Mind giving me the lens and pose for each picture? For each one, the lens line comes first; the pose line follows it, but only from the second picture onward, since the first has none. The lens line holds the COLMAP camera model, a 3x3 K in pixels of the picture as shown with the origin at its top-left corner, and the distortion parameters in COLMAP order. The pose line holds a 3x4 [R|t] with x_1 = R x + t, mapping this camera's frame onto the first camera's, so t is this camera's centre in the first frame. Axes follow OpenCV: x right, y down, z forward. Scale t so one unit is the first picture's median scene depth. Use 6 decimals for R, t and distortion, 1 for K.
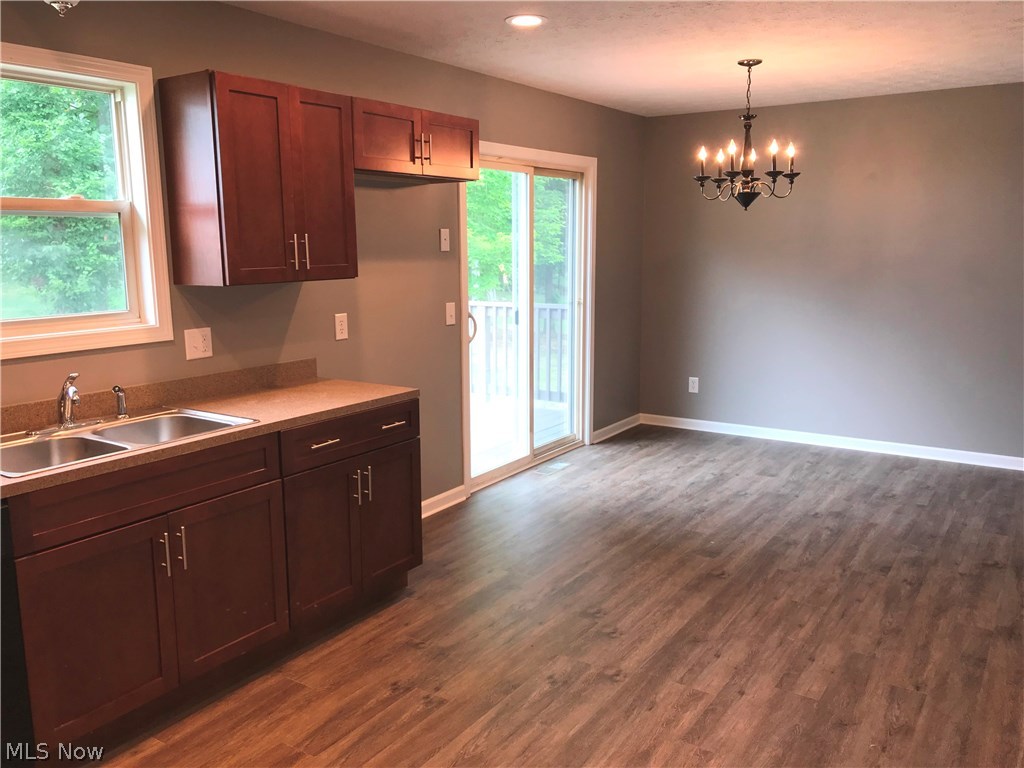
lens RADIAL K [[840.7, 0, 506.4], [0, 840.7, 383.5], [0, 0, 1]] dist [0.035804, 0.002370]
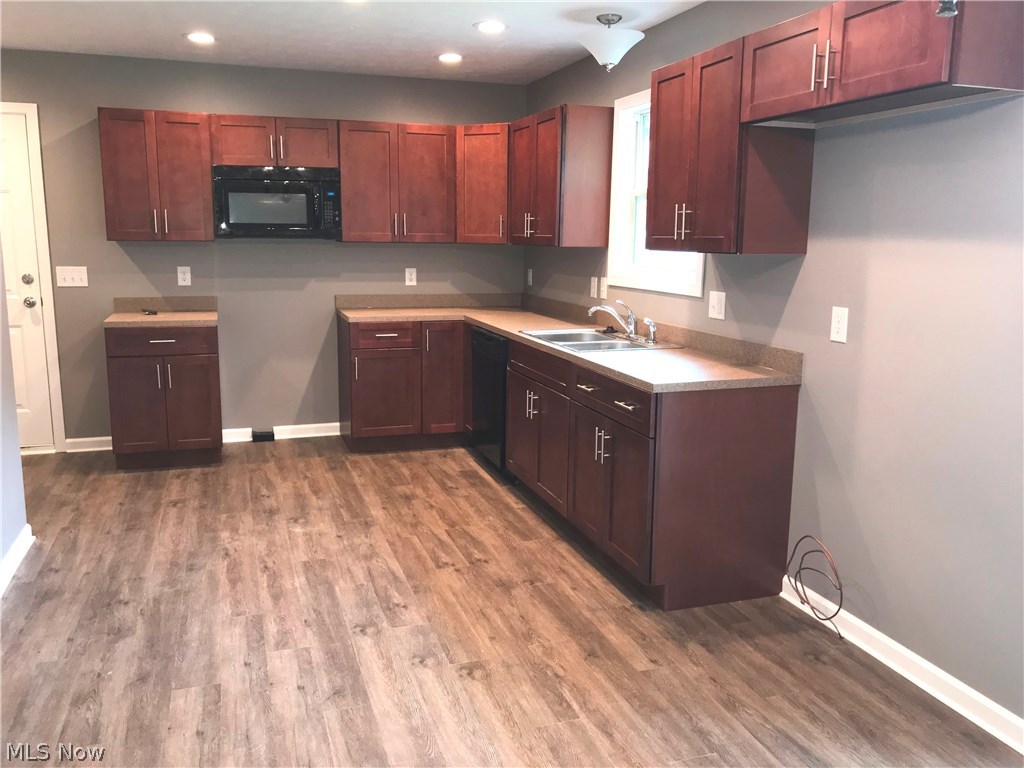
lens RADIAL K [[840.7, 0, 506.8], [0, 840.7, 383.3], [0, 0, 1]] dist [0.035804, 0.002370]
pose [[-0.612483, 0.145834, -0.776915, 0.799256], [-0.136562, 0.948536, 0.285709, -0.267461], [0.778598, 0.281089, -0.561048, 1.670434]]
